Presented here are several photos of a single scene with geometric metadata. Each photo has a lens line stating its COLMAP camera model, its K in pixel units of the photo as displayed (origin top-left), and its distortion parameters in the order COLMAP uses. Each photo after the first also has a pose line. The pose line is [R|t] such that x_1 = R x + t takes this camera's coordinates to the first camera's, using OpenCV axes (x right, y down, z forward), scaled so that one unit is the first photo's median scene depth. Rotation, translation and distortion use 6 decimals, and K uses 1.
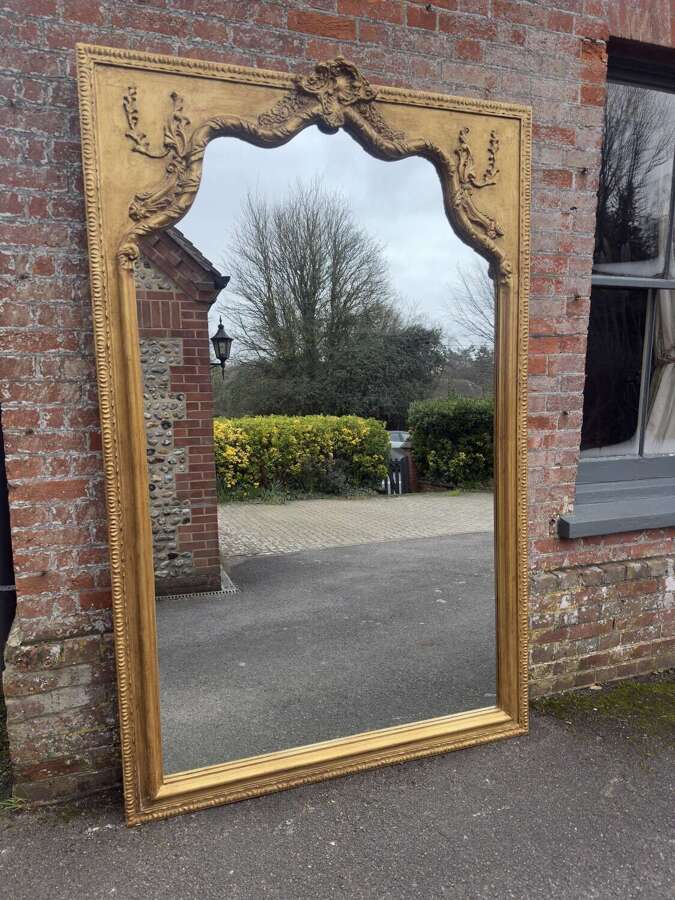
lens RADIAL K [[632.5, 0, 333.5], [0, 632.5, 446.5], [0, 0, 1]] dist [0.017904, -0.022816]
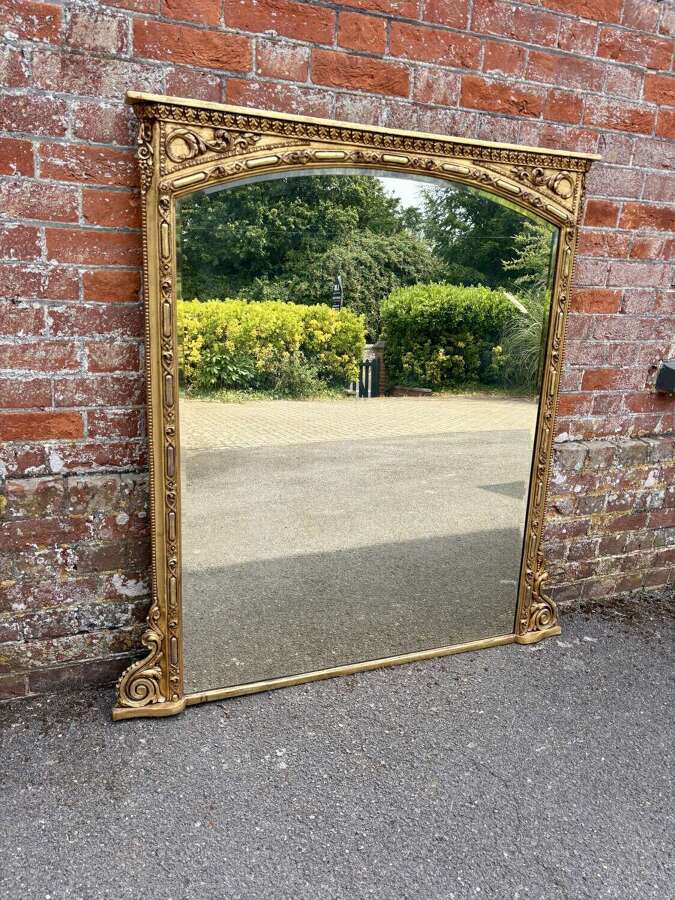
lens RADIAL K [[677.1, 0, 336.1], [0, 677.1, 450.7], [0, 0, 1]] dist [0.010911, -0.009644]
pose [[0.996768, 0.052696, 0.060632, -0.069722], [-0.062533, 0.982779, 0.173882, 0.124761], [-0.050425, -0.177112, 0.982898, 0.309134]]
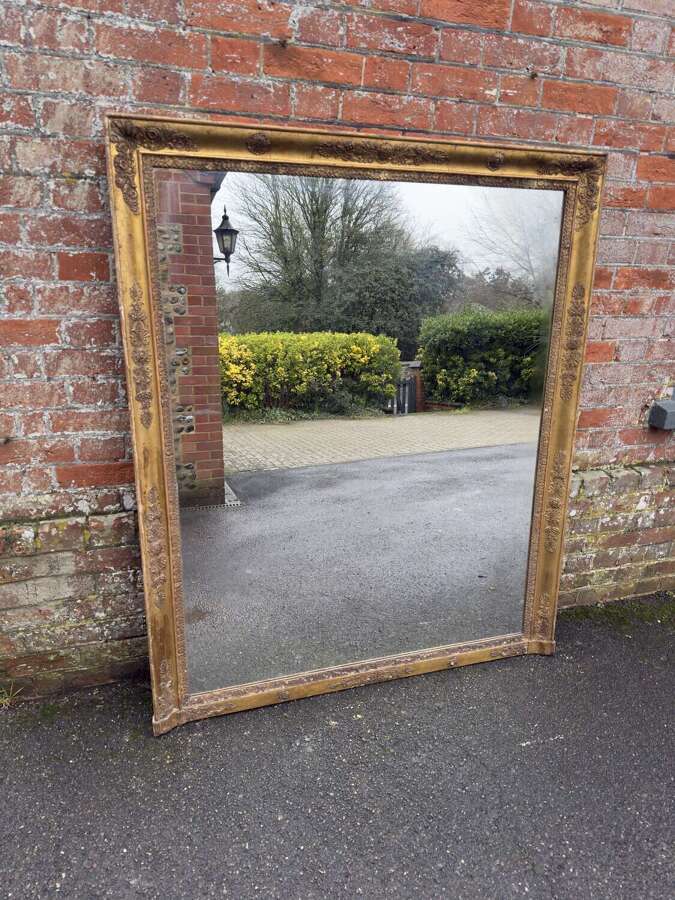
lens RADIAL K [[632.5, 0, 333.5], [0, 632.5, 449.2], [0, 0, 1]] dist [0.017904, -0.022816]
pose [[0.998094, 0.060987, -0.009463, -0.050045], [-0.057222, 0.971901, 0.228330, 0.010791], [0.023122, -0.227353, 0.973538, 0.244161]]
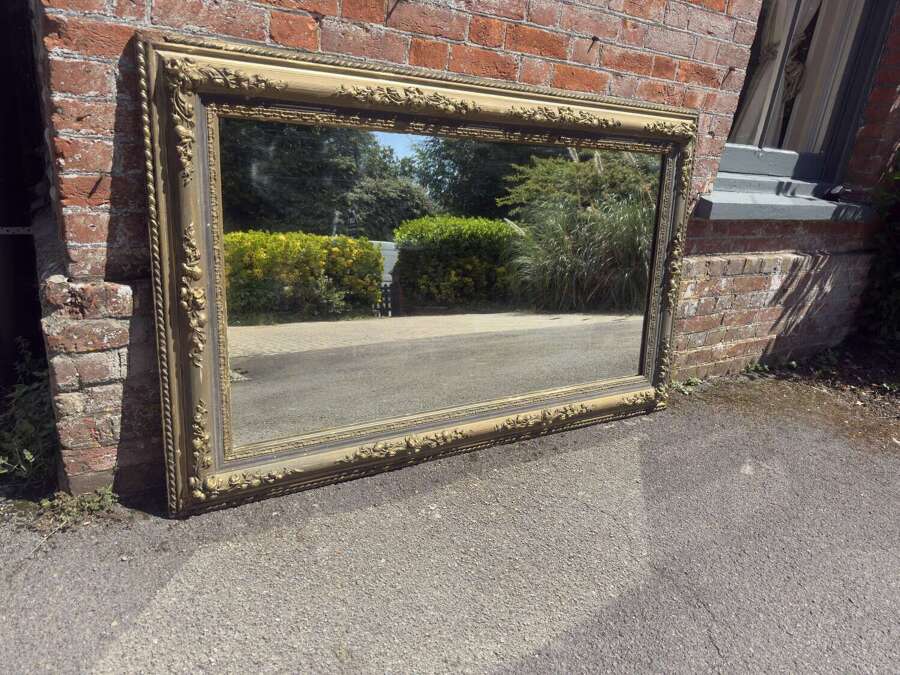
lens RADIAL K [[632.5, 0, 446.4], [0, 632.5, 336.4], [0, 0, 1]] dist [0.017904, -0.022816]
pose [[0.971030, 0.027097, 0.237417, -0.250878], [-0.073979, 0.978827, 0.190854, 0.204016], [-0.227219, -0.202889, 0.952475, 0.239558]]
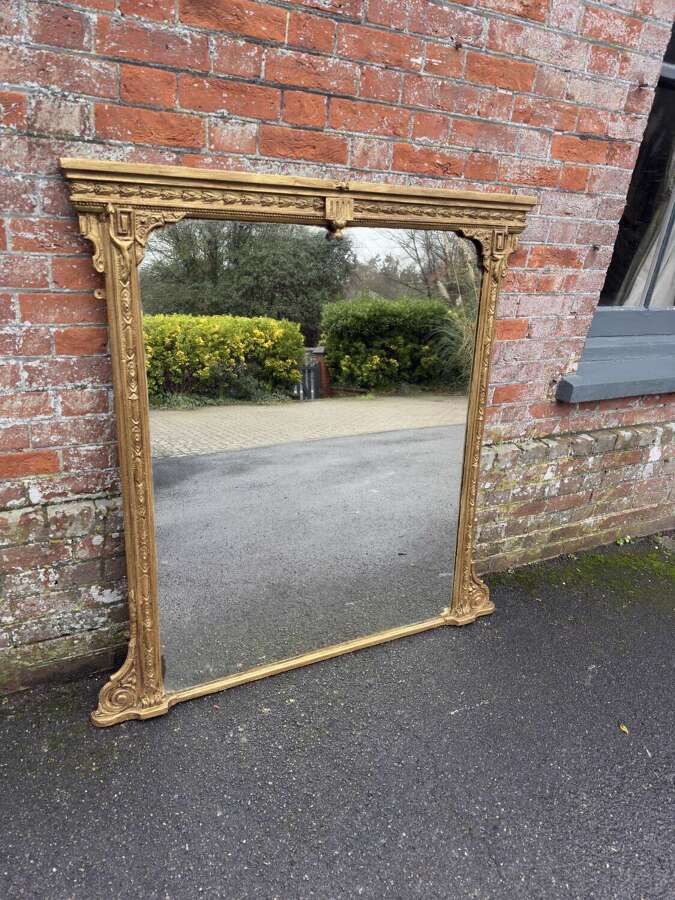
lens RADIAL K [[632.5, 0, 330.8], [0, 632.5, 450.0], [0, 0, 1]] dist [0.017904, -0.022816]
pose [[0.987117, 0.031988, 0.156772, -0.094156], [-0.073182, 0.961580, 0.264589, 0.005395], [-0.142285, -0.272653, 0.951533, 0.275622]]
